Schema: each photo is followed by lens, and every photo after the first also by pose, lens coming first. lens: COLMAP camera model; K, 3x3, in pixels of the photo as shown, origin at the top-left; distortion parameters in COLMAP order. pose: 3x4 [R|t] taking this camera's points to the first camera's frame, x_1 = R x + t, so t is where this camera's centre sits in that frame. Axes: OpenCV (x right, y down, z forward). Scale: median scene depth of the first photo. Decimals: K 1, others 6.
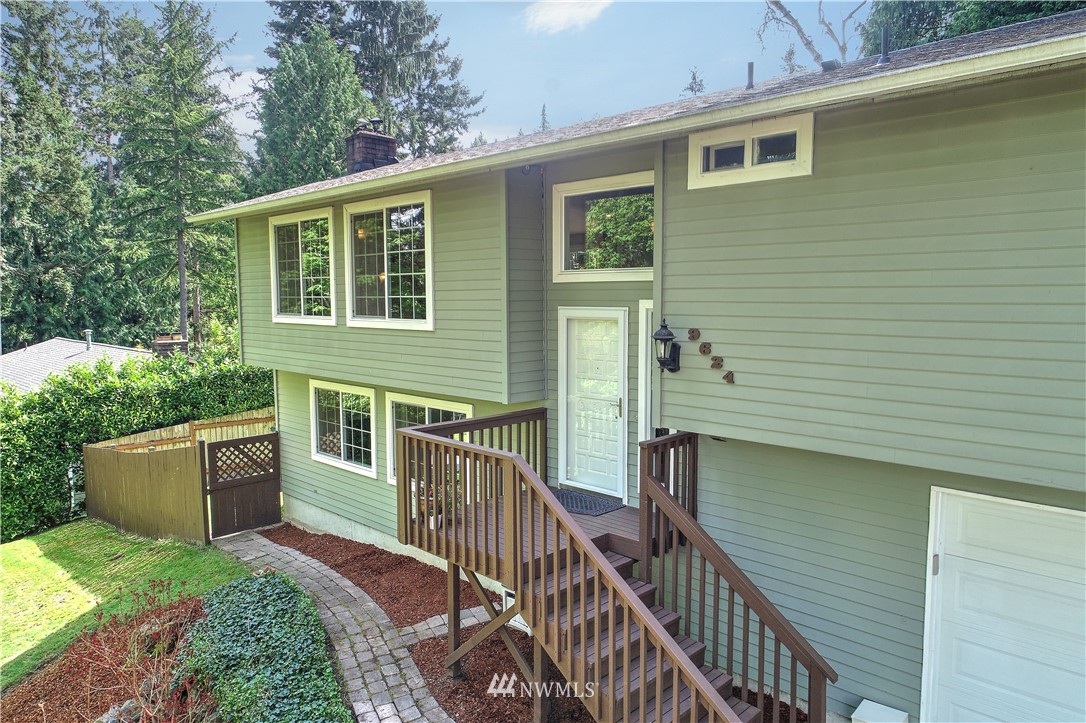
lens RADIAL K [[732.8, 0, 543.0], [0, 732.8, 361.5], [0, 0, 1]] dist [0.001389, -0.001525]
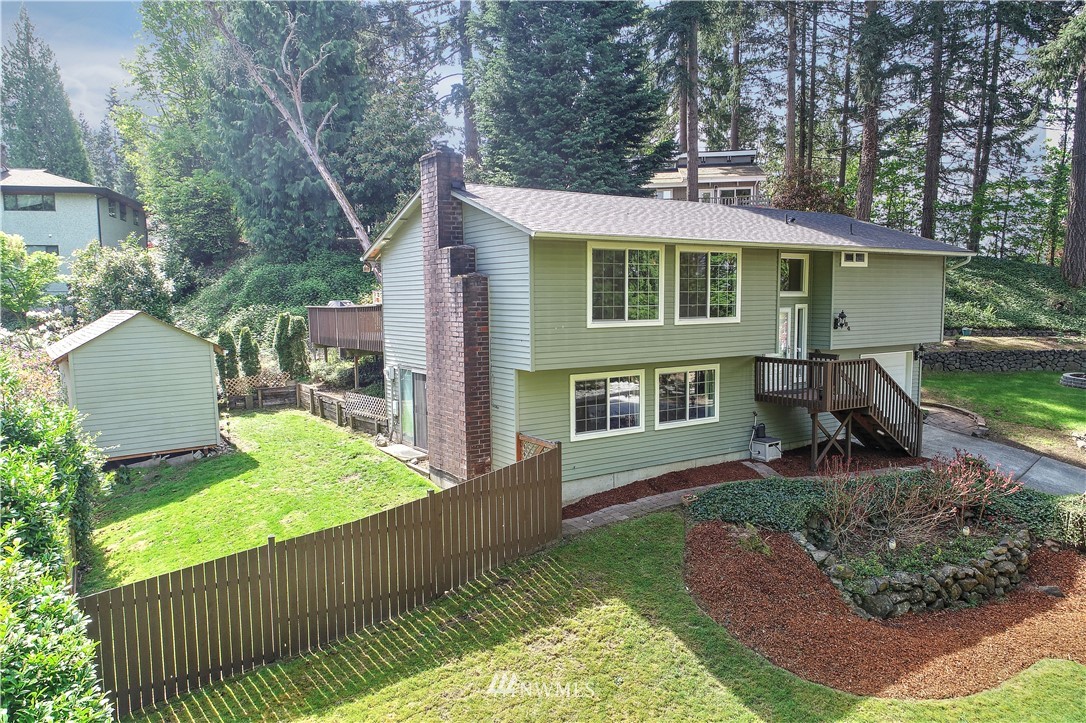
lens RADIAL K [[773.1, 0, 557.4], [0, 773.1, 364.5], [0, 0, 1]] dist [0.003225, -0.000499]
pose [[0.196242, -0.084207, 0.976933, -1.594392], [0.096579, 0.993121, 0.066202, -0.080933], [-0.975788, 0.081359, 0.203024, 0.777946]]
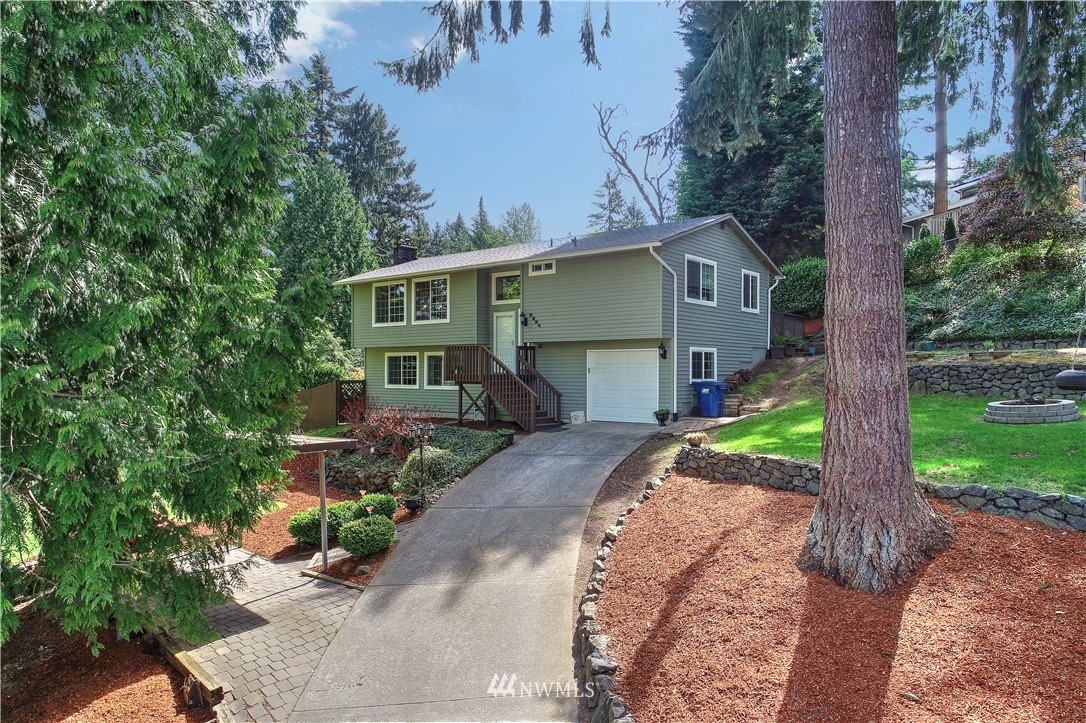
lens RADIAL K [[732.8, 0, 543.0], [0, 732.8, 361.5], [0, 0, 1]] dist [0.001389, -0.001525]
pose [[0.996007, 0.004672, 0.089158, -0.030038], [0.004469, 0.994769, -0.102056, 0.295162], [-0.089169, 0.102047, 0.990775, -1.353593]]
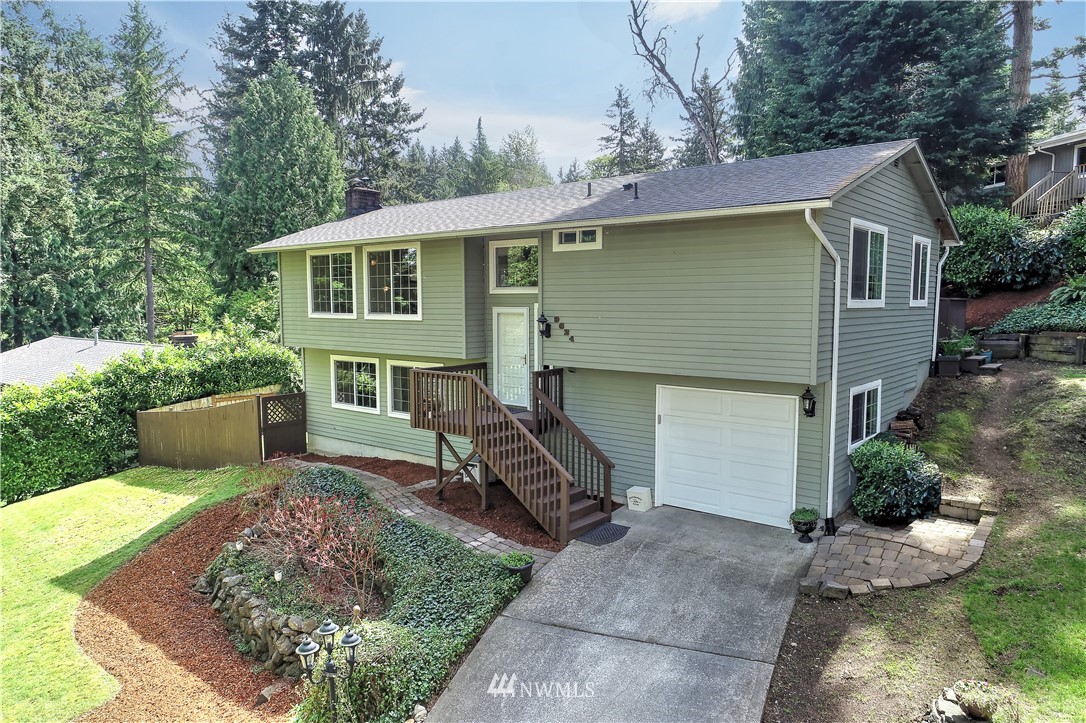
lens RADIAL K [[732.8, 0, 543.0], [0, 732.8, 361.5], [0, 0, 1]] dist [0.001389, -0.001525]
pose [[0.996274, -0.007280, 0.085933, -0.008302], [0.007577, 0.999966, -0.003127, 0.047451], [-0.085907, 0.003766, 0.996296, -0.576280]]
